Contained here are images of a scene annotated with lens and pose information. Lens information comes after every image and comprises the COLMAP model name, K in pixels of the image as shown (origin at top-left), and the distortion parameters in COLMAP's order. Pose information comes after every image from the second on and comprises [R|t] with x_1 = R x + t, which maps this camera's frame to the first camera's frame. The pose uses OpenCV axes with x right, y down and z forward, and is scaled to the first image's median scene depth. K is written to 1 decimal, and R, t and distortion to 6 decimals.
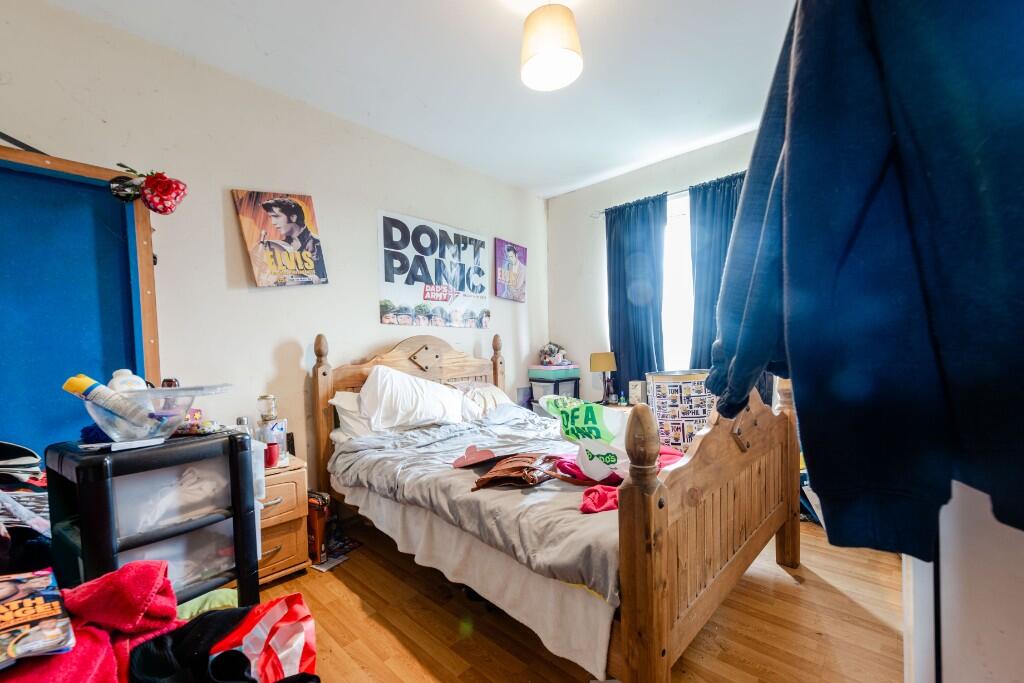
lens RADIAL K [[412.3, 0, 512.0], [0, 412.3, 341.5], [0, 0, 1]] dist [0.012906, -0.000675]
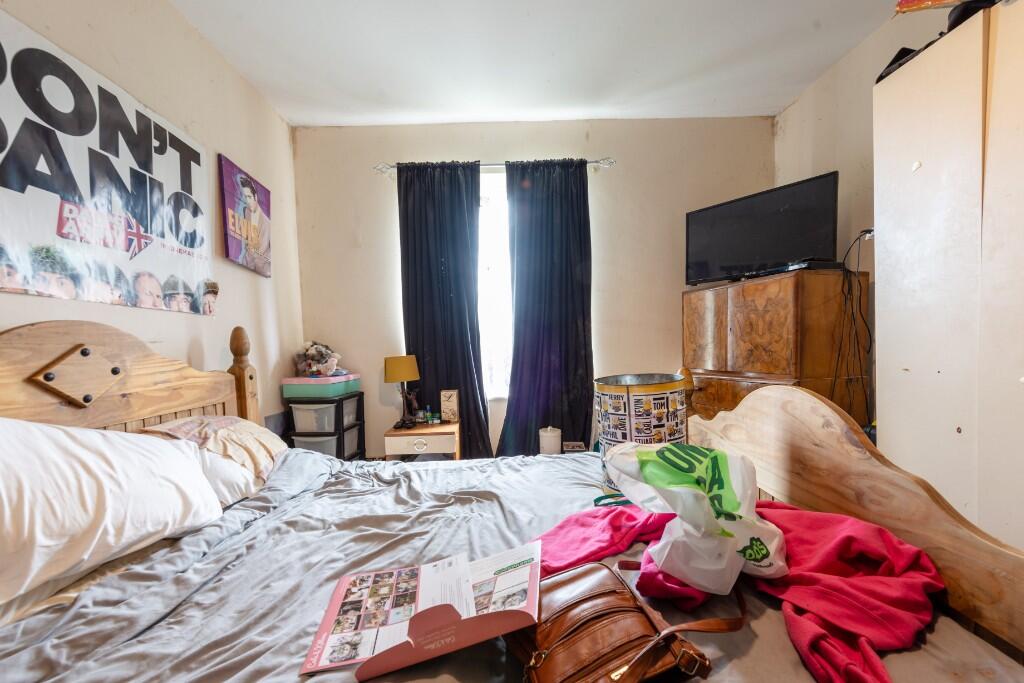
lens RADIAL K [[400.3, 0, 489.0], [0, 400.3, 356.9], [0, 0, 1]] dist [-0.000821, -0.000563]
pose [[0.730085, -0.019762, 0.683070, -0.163884], [-0.000128, 0.999578, 0.029057, 0.008227], [-0.683356, -0.021301, 0.729774, 0.381502]]
